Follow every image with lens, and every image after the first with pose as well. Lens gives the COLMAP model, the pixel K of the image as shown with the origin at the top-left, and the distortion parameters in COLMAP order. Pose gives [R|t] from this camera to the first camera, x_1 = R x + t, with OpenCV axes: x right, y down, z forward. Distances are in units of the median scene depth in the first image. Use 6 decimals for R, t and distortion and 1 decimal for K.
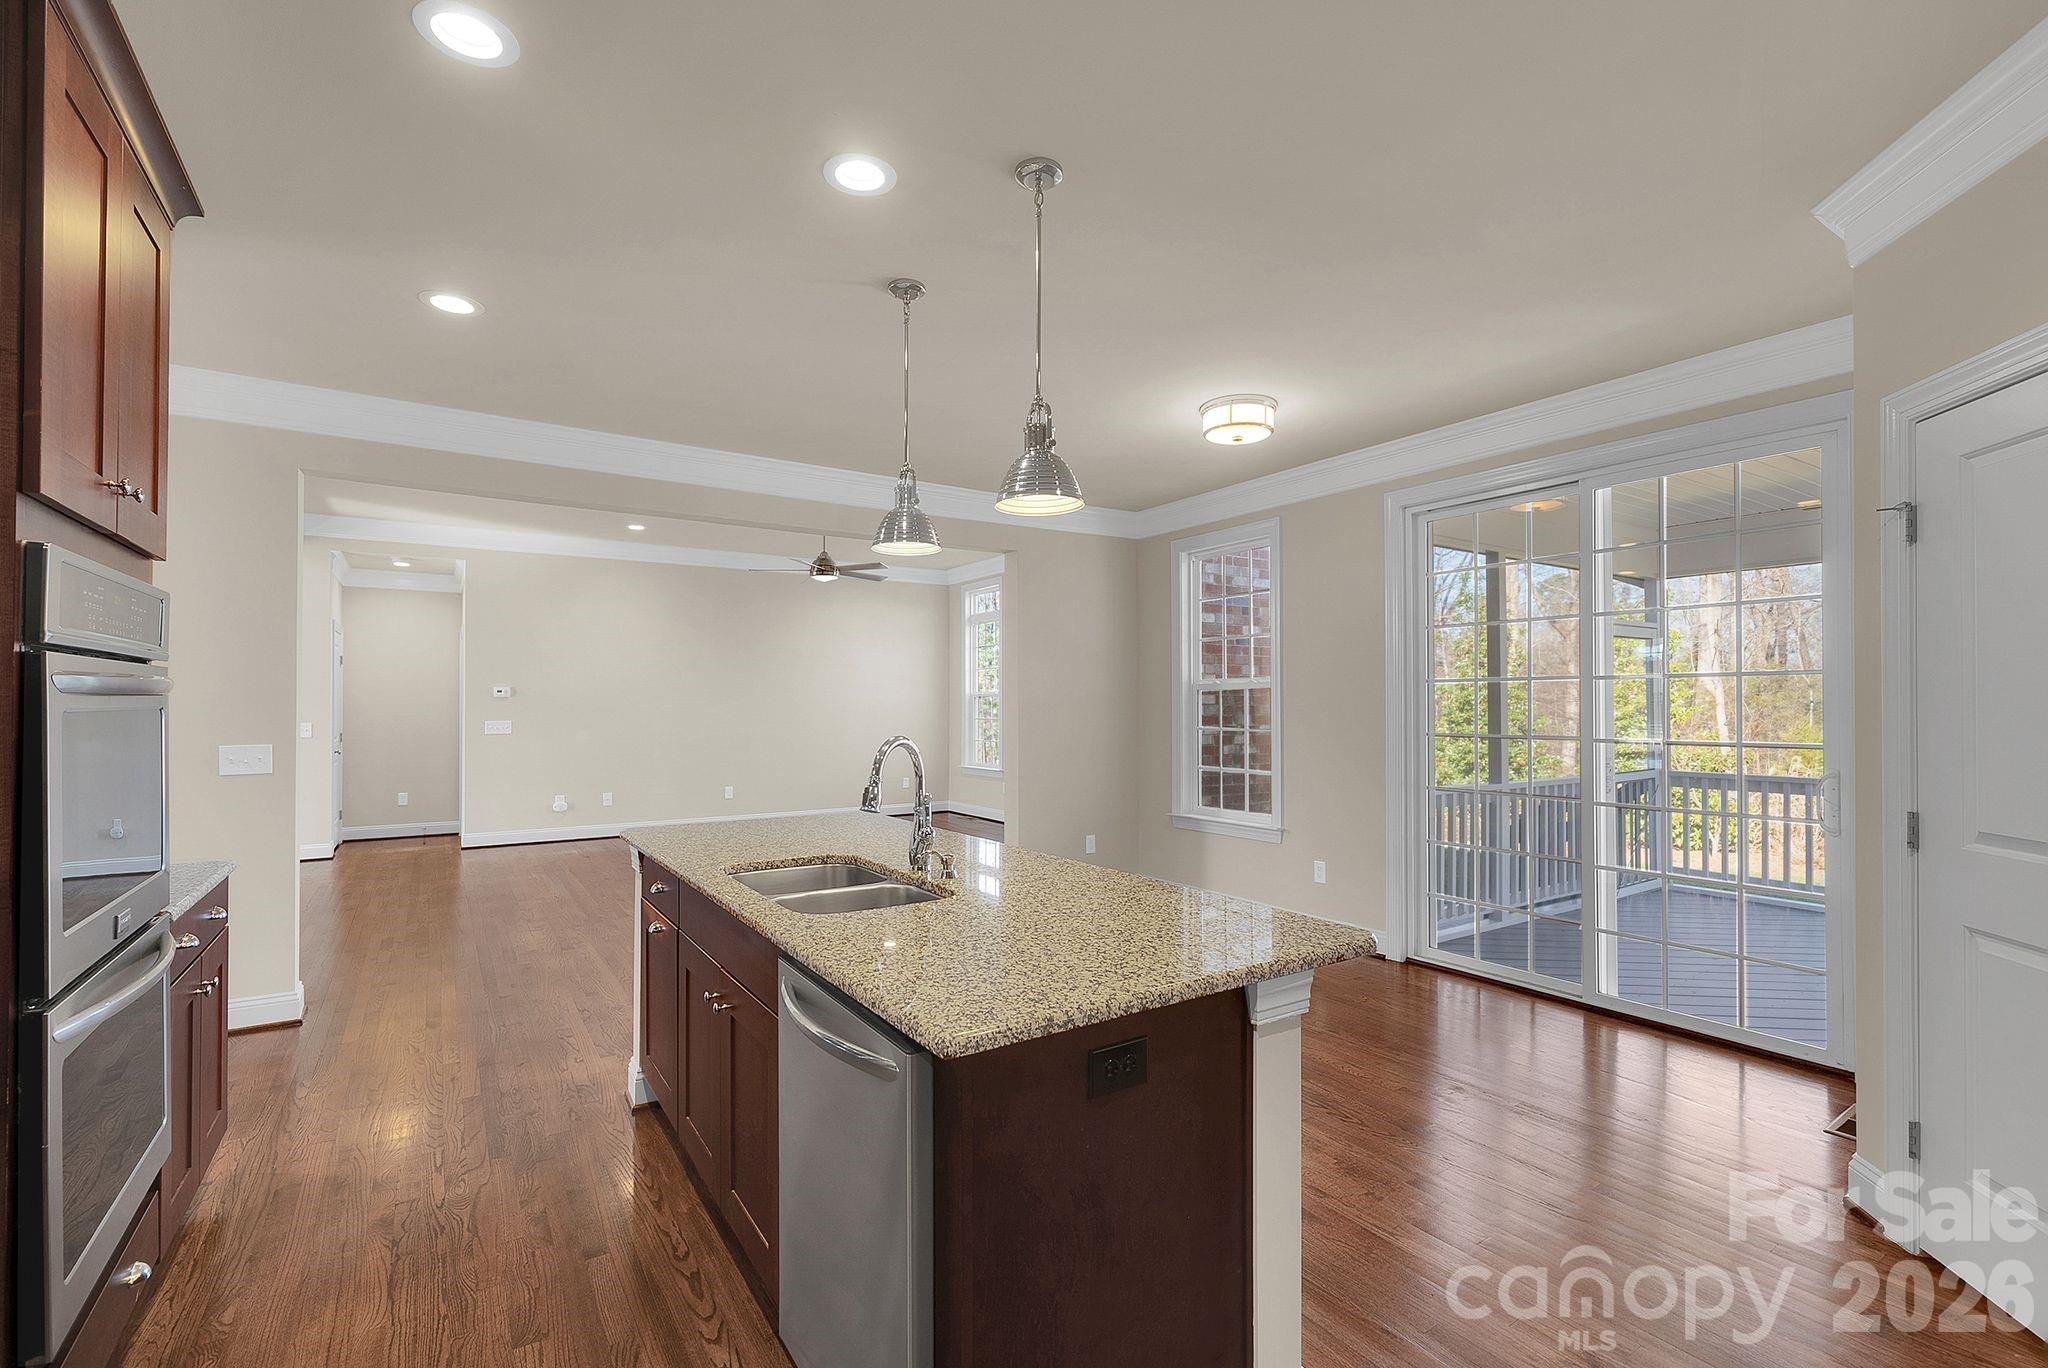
lens RADIAL K [[911.5, 0, 1027.7], [0, 911.5, 703.3], [0, 0, 1]] dist [0.002042, 0.000345]
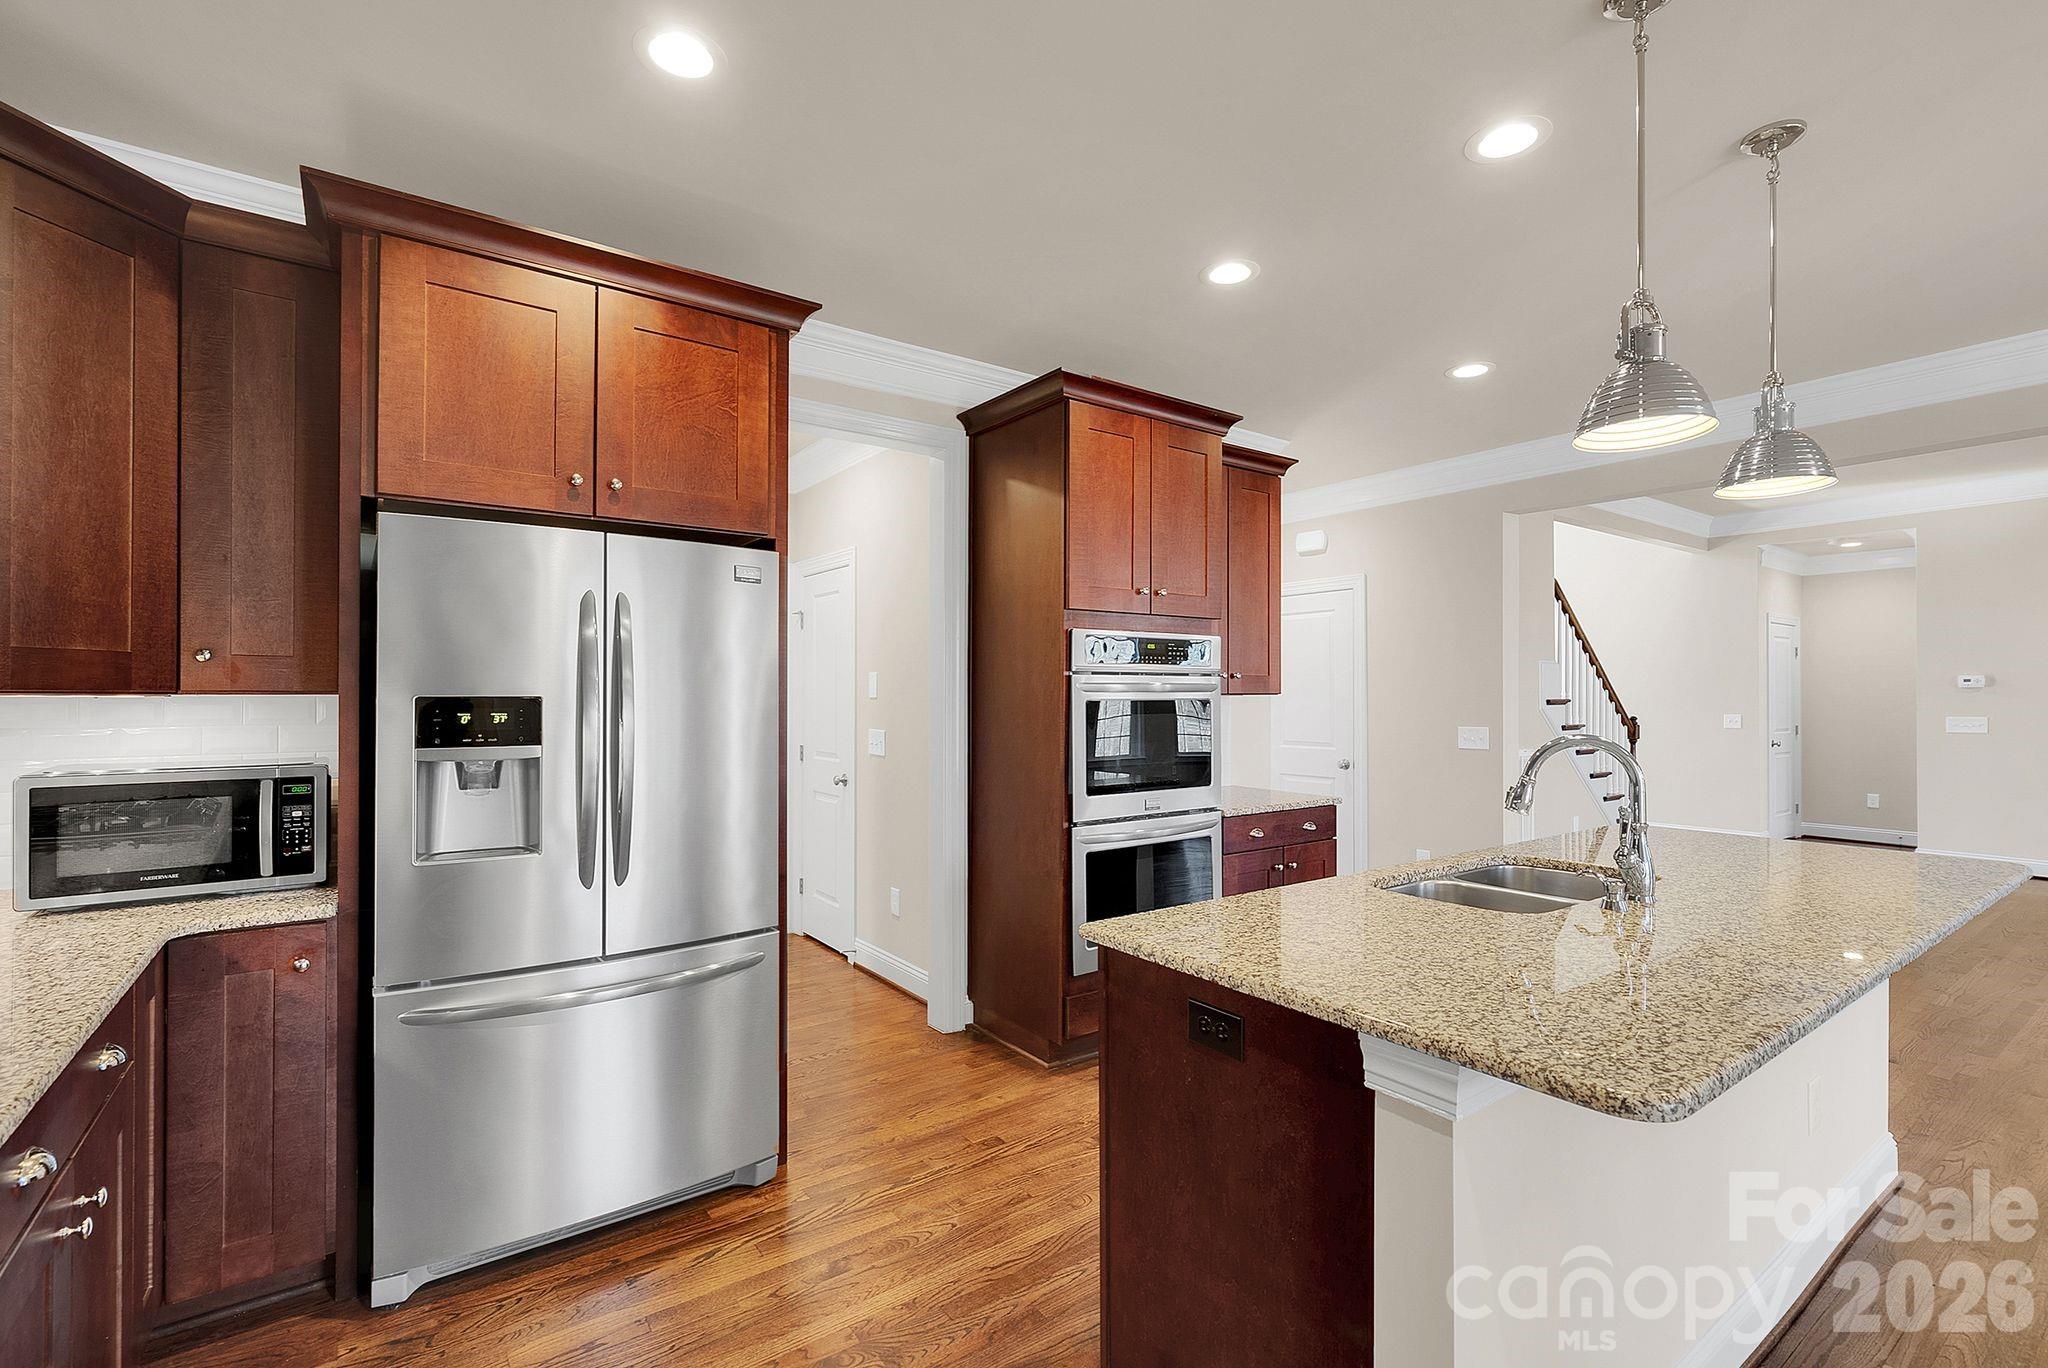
lens RADIAL K [[911.5, 0, 1027.0], [0, 911.5, 682.7], [0, 0, 1]] dist [0.002042, 0.000345]
pose [[0.039637, -0.014420, -0.999110, 0.572452], [0.000254, 0.999896, -0.014421, 0.001304], [0.999214, 0.000318, 0.039637, 0.356617]]
